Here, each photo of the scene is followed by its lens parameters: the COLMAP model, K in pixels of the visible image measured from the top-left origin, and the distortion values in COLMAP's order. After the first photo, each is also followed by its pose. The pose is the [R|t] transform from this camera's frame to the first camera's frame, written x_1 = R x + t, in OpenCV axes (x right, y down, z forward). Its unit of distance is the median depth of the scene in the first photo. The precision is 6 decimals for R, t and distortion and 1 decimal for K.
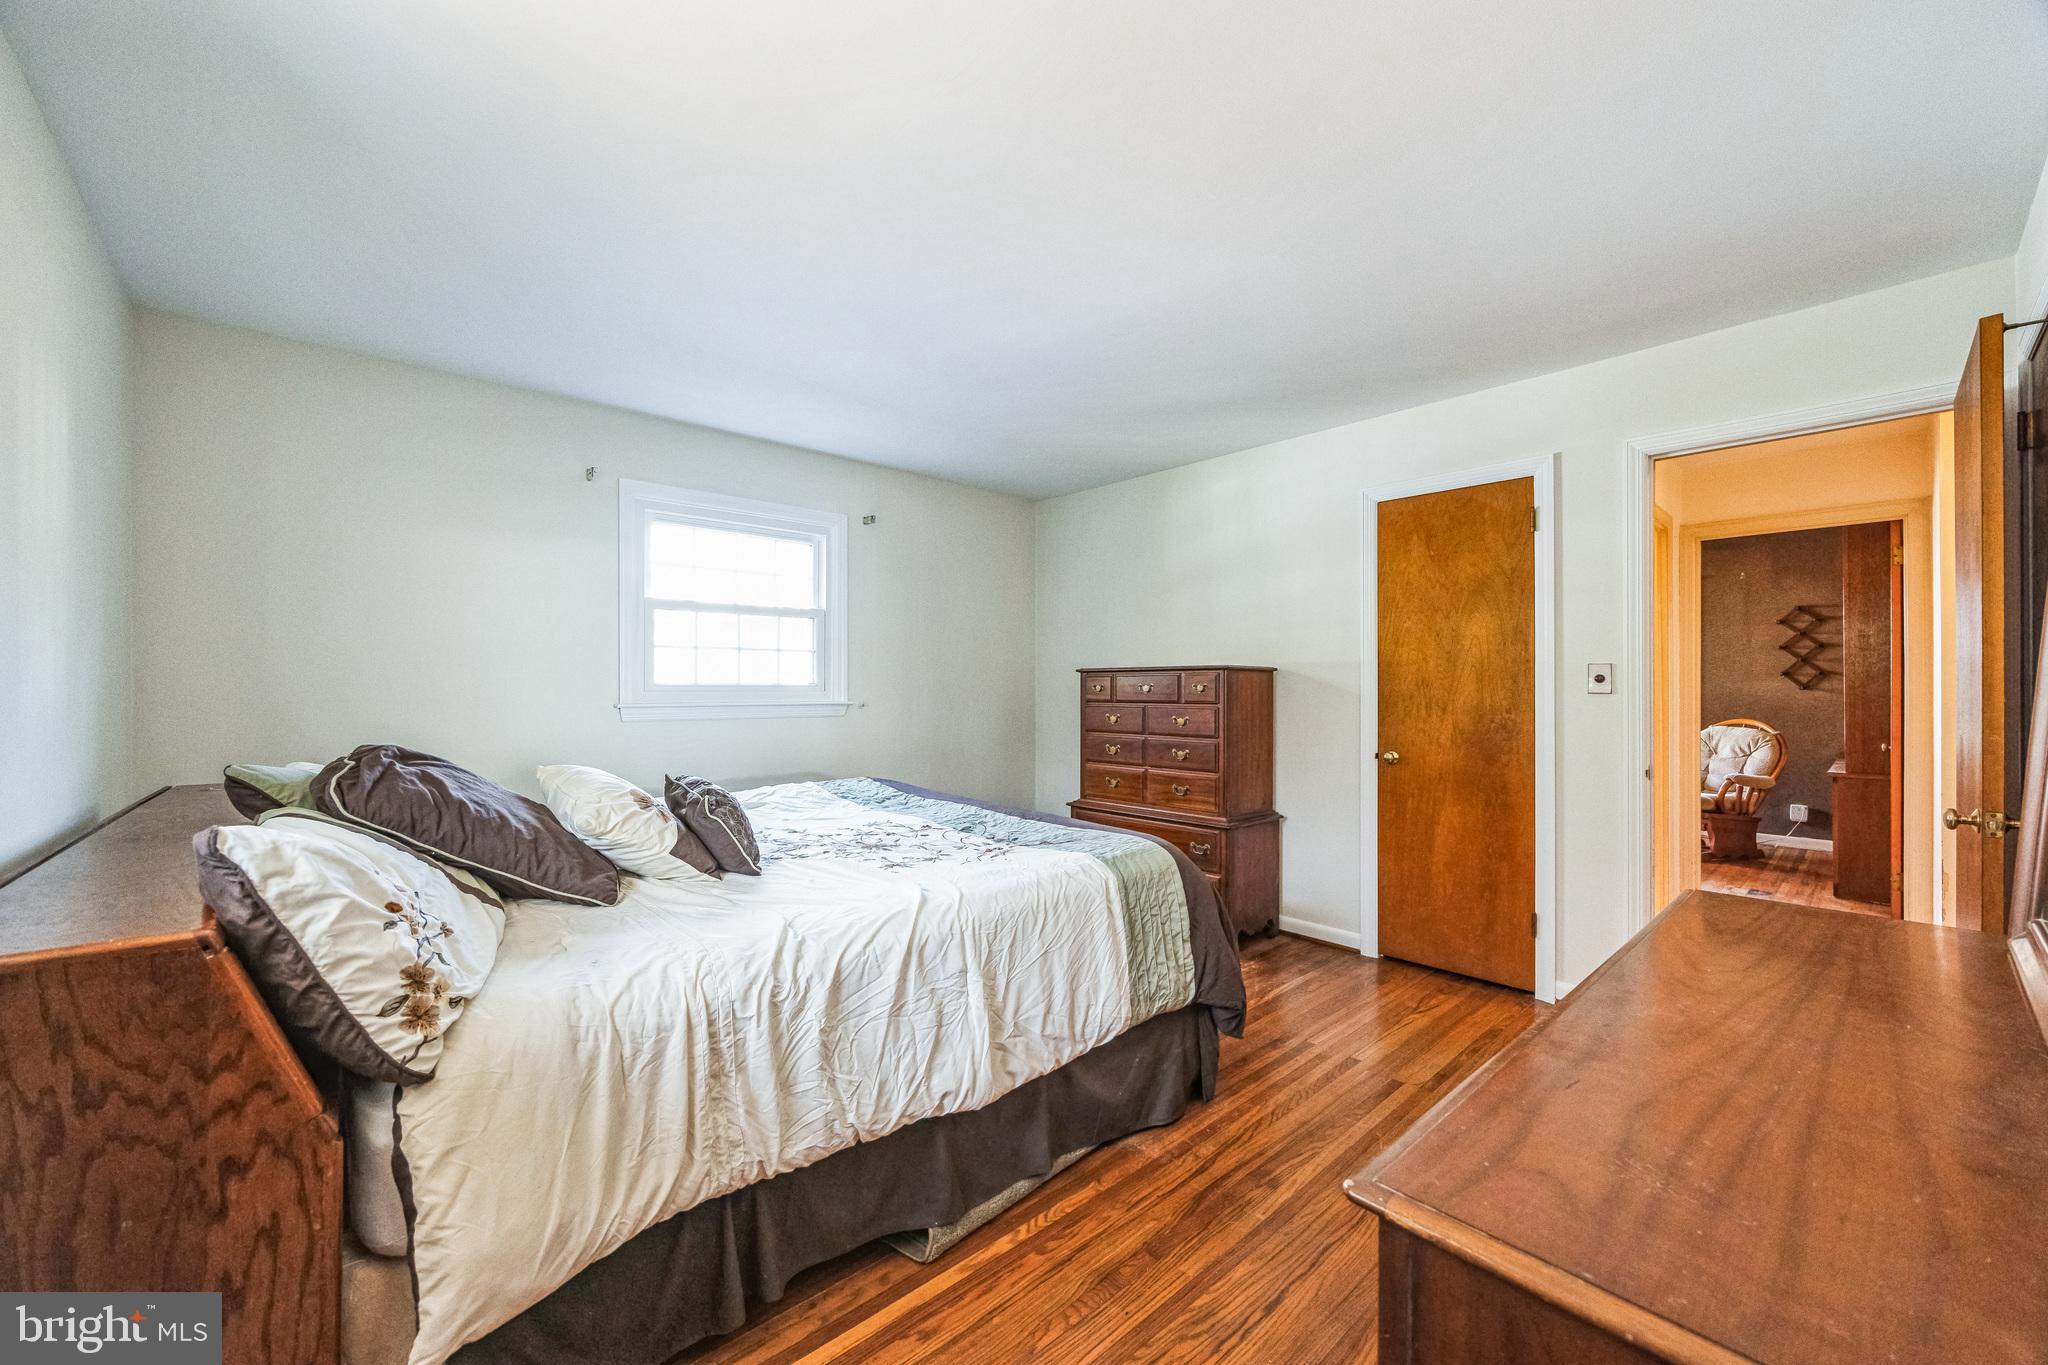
lens RADIAL K [[779.6, 0, 1026.2], [0, 779.6, 688.1], [0, 0, 1]] dist [0.000698, -0.001372]
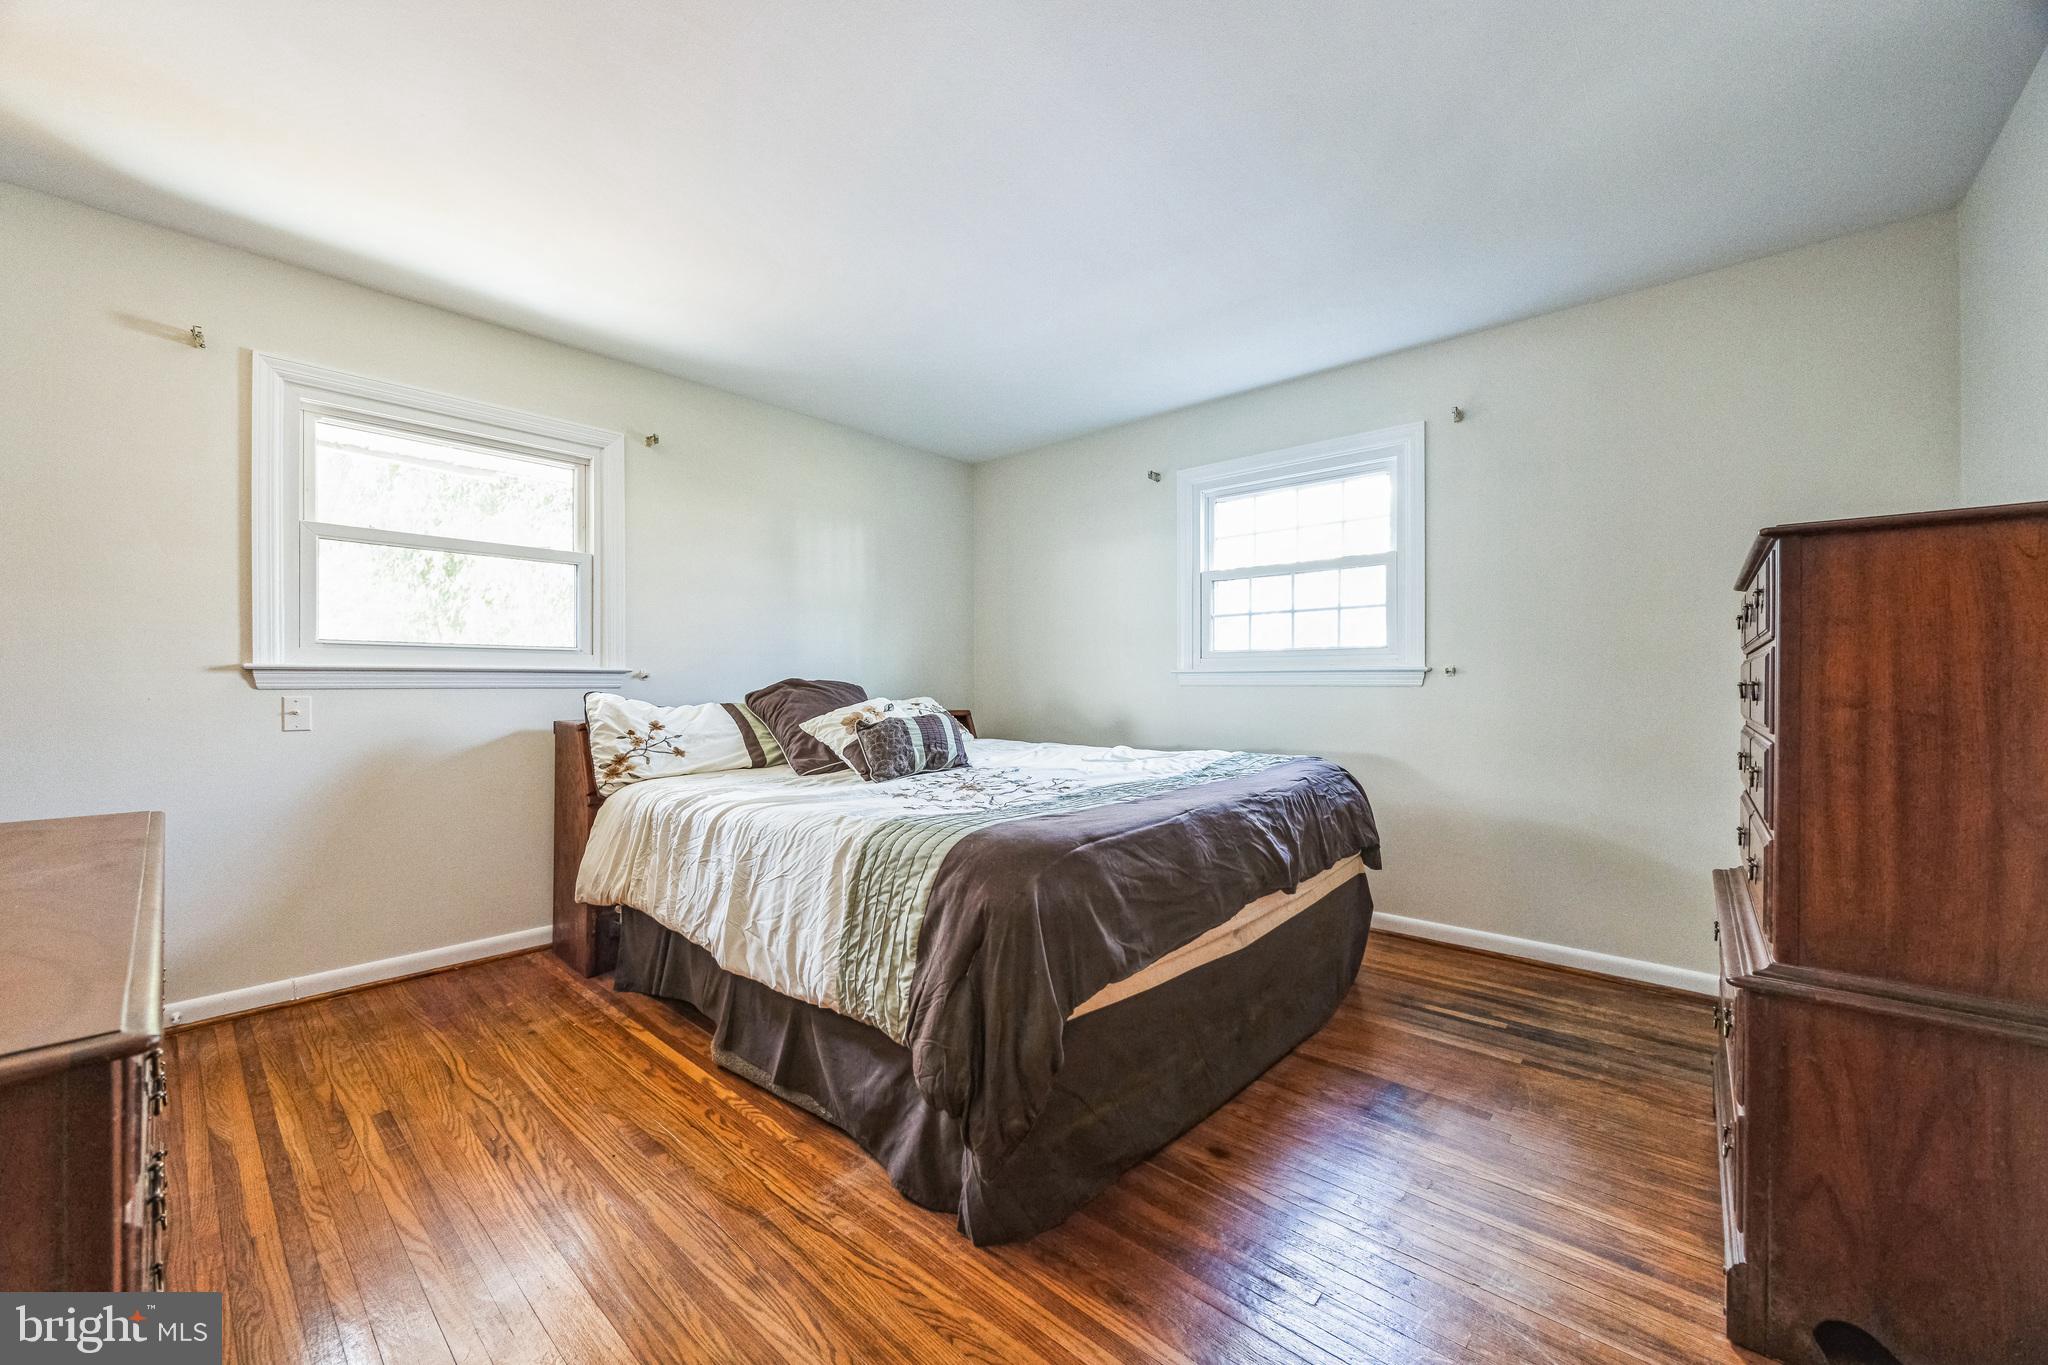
lens RADIAL K [[779.6, 0, 1010.2], [0, 779.6, 686.5], [0, 0, 1]] dist [0.000698, -0.001372]
pose [[0.105095, -0.001468, -0.994461, 1.001917], [-0.000780, 0.999998, -0.001559, 0.078418], [0.994462, 0.000940, 0.105094, 1.091043]]
